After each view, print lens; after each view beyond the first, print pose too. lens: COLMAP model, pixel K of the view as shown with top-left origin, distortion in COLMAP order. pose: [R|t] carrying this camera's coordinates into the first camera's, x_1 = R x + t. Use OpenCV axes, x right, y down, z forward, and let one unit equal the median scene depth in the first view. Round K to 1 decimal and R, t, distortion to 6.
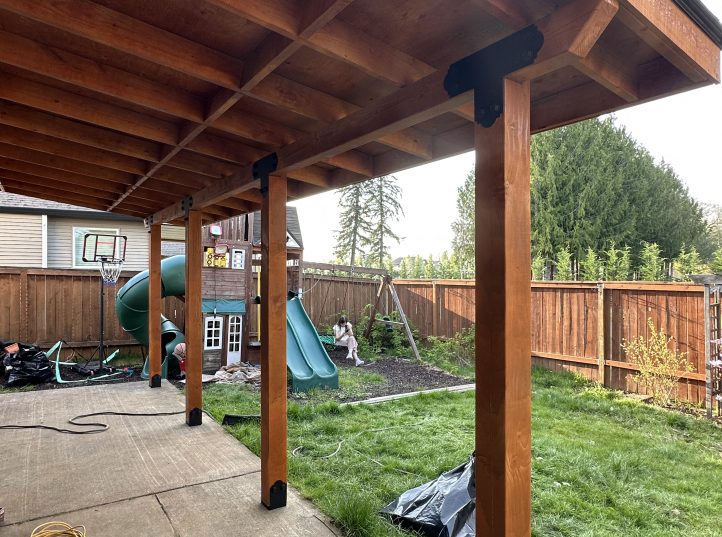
lens RADIAL K [[470.1, 0, 362.4], [0, 470.1, 269.4], [0, 0, 1]] dist [-0.014036, 0.026738]
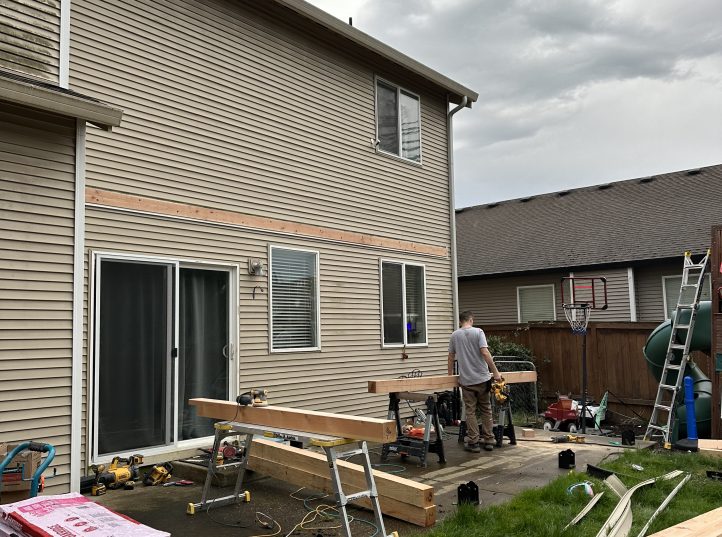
lens RADIAL K [[677.3, 0, 363.3], [0, 677.3, 267.6], [0, 0, 1]] dist [0.072859, 0.000000]
pose [[0.278953, -0.106531, -0.954377, 0.609662], [0.026289, 0.994302, -0.103304, 0.019831], [0.959945, 0.003727, 0.280164, 0.087175]]
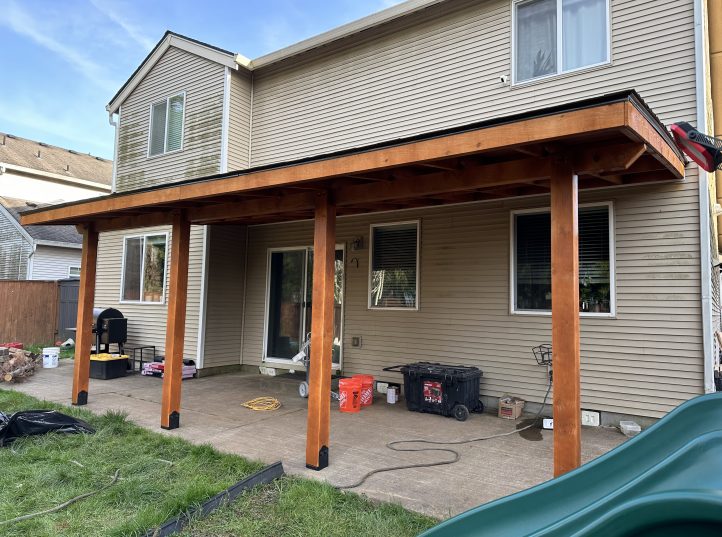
lens RADIAL K [[496.2, 0, 358.5], [0, 496.2, 265.1], [0, 0, 1]] dist [0.044586, -0.002080]
pose [[-0.939216, -0.057261, -0.338517, -0.072201], [-0.028341, 0.995559, -0.089770, 0.039559], [0.342154, -0.074720, -0.936668, 1.109086]]
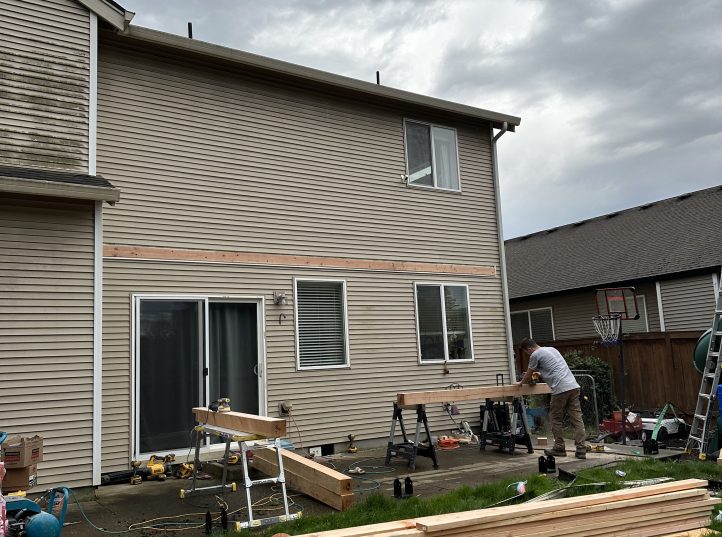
lens RADIAL K [[677.3, 0, 363.8], [0, 677.3, 263.6], [0, 0, 1]] dist [0.072859, 0.000000]
pose [[-0.008068, -0.153353, -0.988139, 0.785566], [0.055602, 0.986573, -0.153564, 0.042321], [0.998420, -0.056181, 0.000567, 0.363217]]
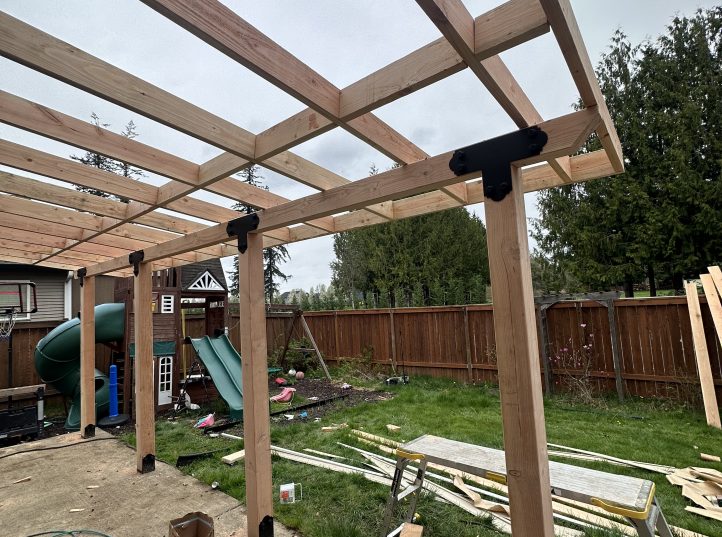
lens RADIAL K [[380.5, 0, 358.3], [0, 380.5, 266.2], [0, 0, 1]] dist [-0.000970, -0.000215]
pose [[0.963851, -0.032001, 0.264514, -0.068529], [0.055907, 0.994951, -0.083349, -0.011202], [-0.260512, 0.095124, 0.960773, 0.023403]]
